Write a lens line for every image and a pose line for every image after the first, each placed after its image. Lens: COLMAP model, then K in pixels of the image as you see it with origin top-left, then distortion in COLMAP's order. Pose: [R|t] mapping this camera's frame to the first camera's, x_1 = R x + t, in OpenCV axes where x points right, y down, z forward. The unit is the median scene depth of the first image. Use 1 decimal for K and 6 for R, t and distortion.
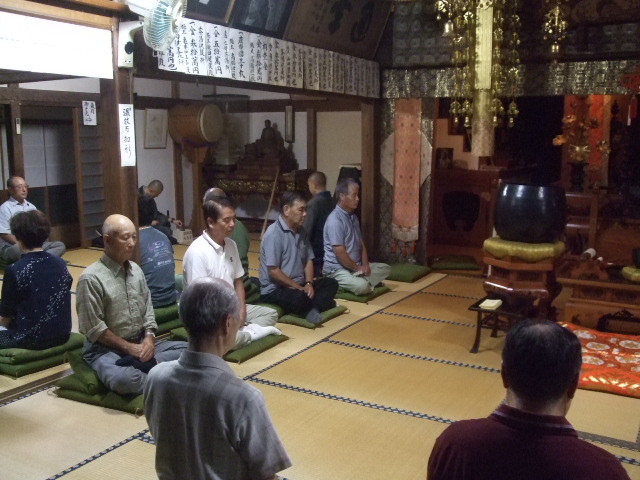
lens RADIAL K [[651.4, 0, 309.5], [0, 651.4, 238.3], [0, 0, 1]] dist [-0.032553, 0.024191]
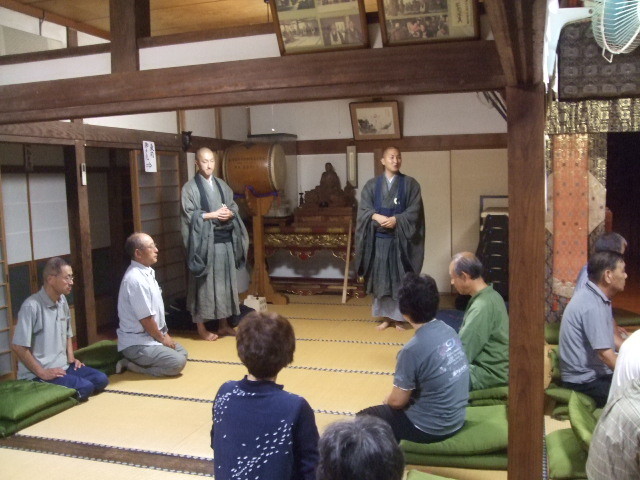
lens RADIAL K [[661.4, 0, 320.0], [0, 661.4, 240.0], [0, 0, 1]] dist [-0.011665, -0.042272]
pose [[0.974889, -0.043300, 0.218443, -0.314479], [0.057619, 0.996558, -0.059607, -0.033786], [-0.215110, 0.070696, 0.974028, 0.186919]]
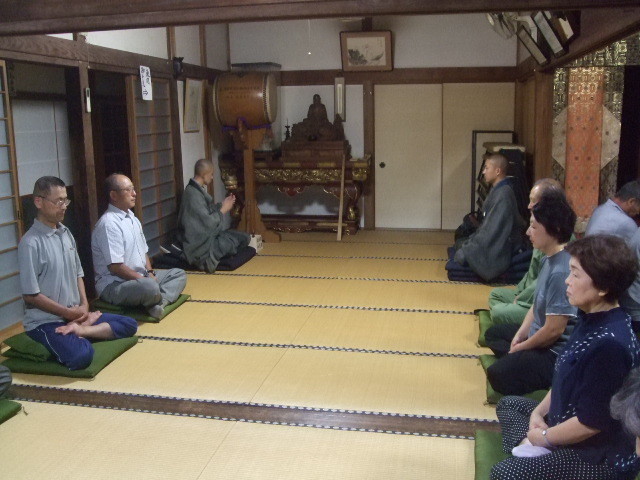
lens RADIAL K [[651.4, 0, 309.5], [0, 651.4, 238.3], [0, 0, 1]] dist [-0.032553, 0.024191]
pose [[0.944695, -0.072088, 0.319929, -0.406795], [0.063072, 0.997267, 0.038467, -0.038112], [-0.321828, -0.016161, 0.946660, 0.257548]]
